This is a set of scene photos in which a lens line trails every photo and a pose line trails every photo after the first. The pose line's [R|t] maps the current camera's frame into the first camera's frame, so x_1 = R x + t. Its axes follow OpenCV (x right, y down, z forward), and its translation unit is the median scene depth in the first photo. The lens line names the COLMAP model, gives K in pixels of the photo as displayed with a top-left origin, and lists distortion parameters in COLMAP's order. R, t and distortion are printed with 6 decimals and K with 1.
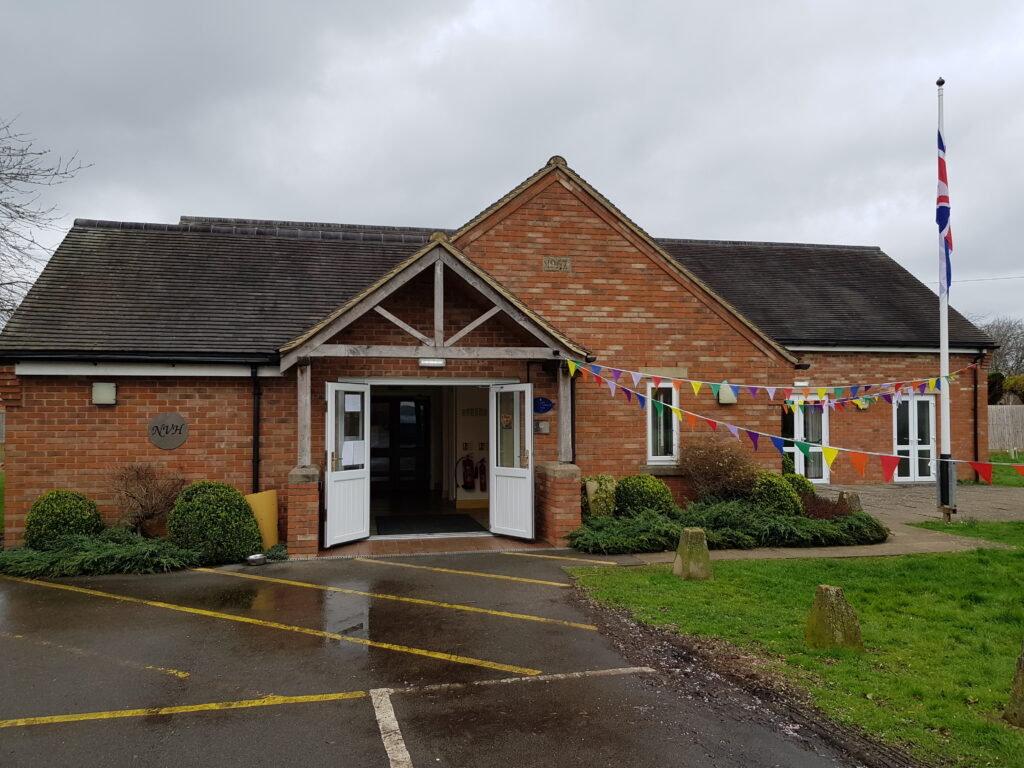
lens RADIAL K [[789.0, 0, 508.0], [0, 789.0, 390.0], [0, 0, 1]] dist [0.086630, -0.112697]
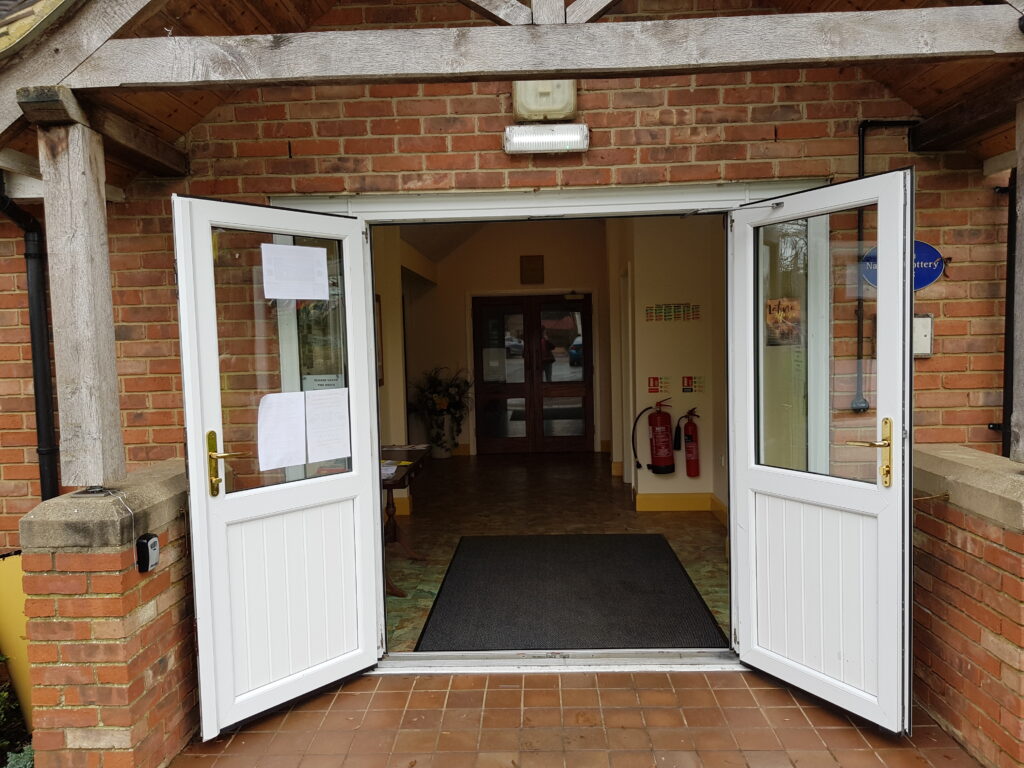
lens RADIAL K [[789.0, 0, 508.0], [0, 789.0, 390.0], [0, 0, 1]] dist [0.086630, -0.112697]
pose [[0.972648, -0.008145, -0.232140, -0.036227], [0.031049, 0.994975, 0.095184, 0.033126], [0.230198, -0.099788, 0.968014, 0.650921]]
